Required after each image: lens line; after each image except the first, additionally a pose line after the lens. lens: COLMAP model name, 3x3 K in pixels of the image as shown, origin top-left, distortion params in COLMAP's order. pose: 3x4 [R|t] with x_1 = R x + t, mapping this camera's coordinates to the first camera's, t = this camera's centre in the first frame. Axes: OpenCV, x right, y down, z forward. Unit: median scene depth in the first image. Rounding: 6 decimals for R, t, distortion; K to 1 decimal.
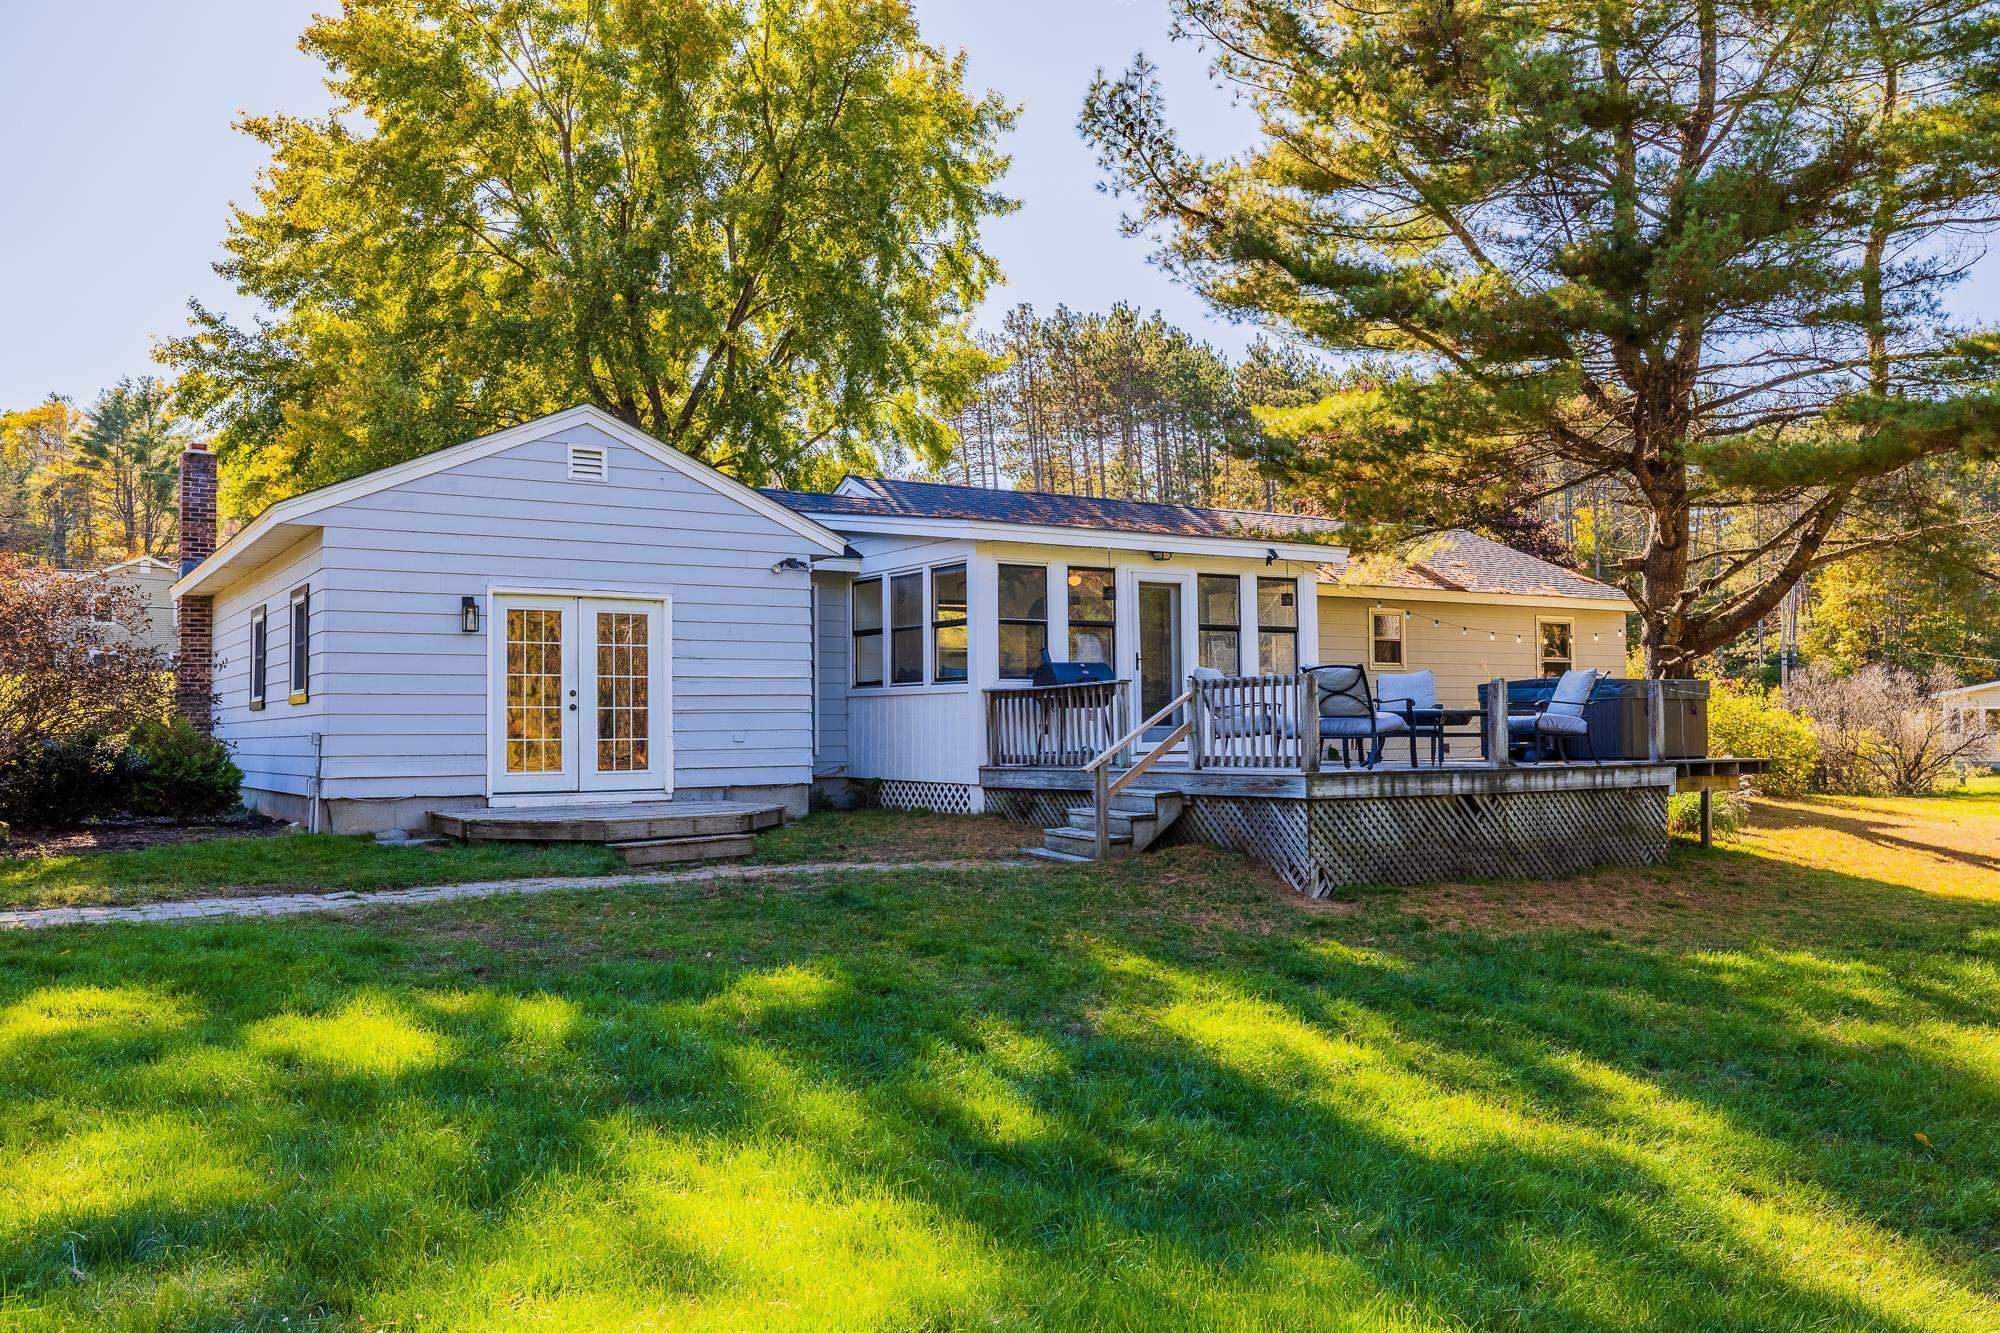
lens RADIAL K [[1620.1, 0, 998.9], [0, 1620.1, 664.8], [0, 0, 1]] dist [-0.003985, -0.002320]
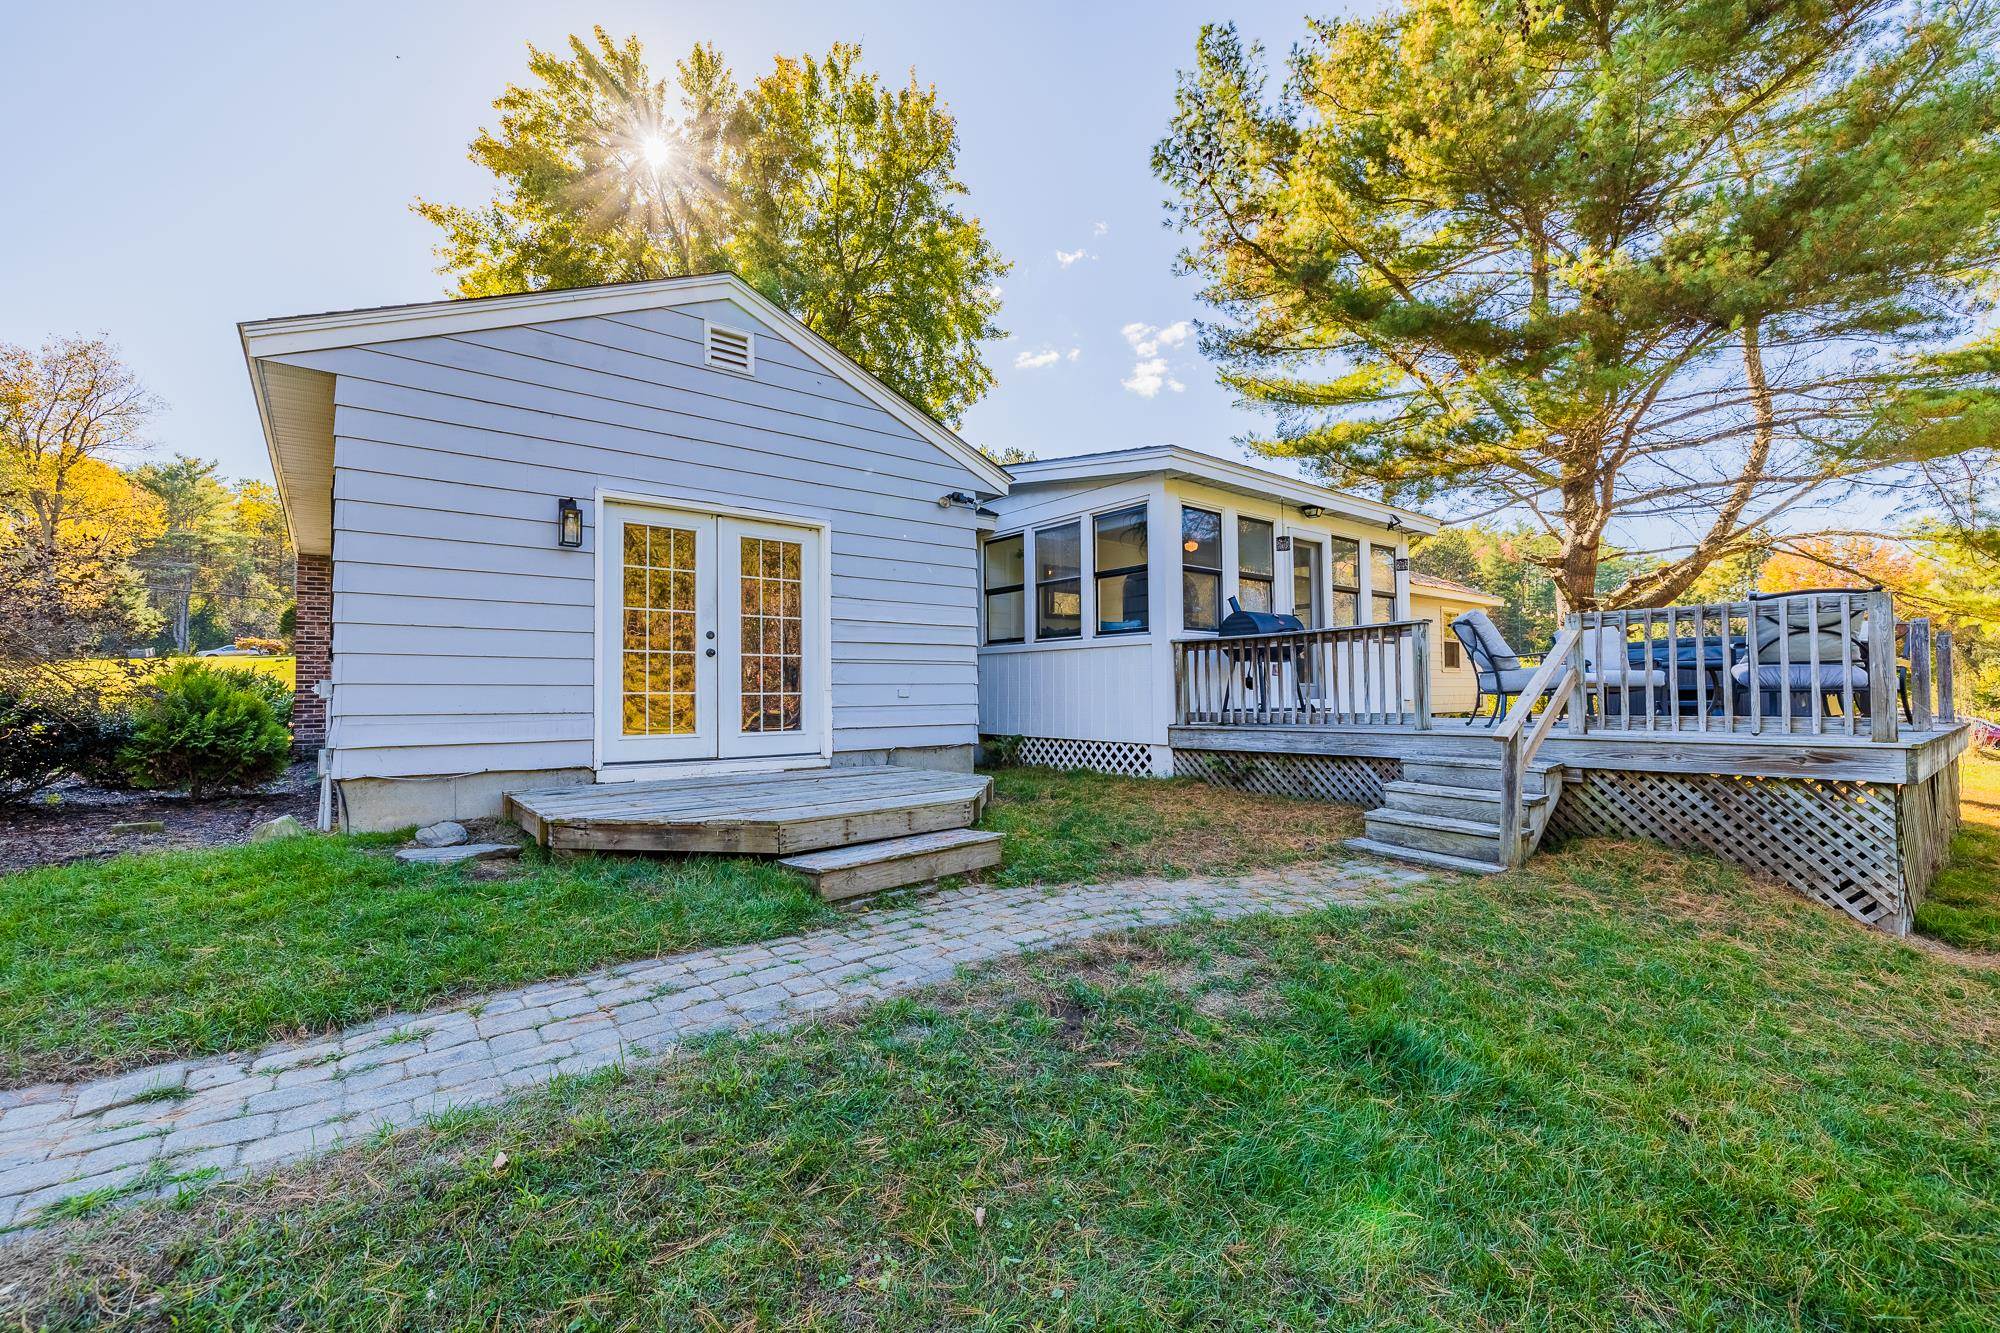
lens RADIAL K [[843.0, 0, 1004.1], [0, 843.0, 672.4], [0, 0, 1]] dist [-0.004354, 0.001751]
pose [[0.994083, 0.005404, 0.108486, -0.159193], [-0.006502, 0.999931, 0.009769, 0.029819], [-0.108426, -0.010417, 0.994050, 0.554655]]
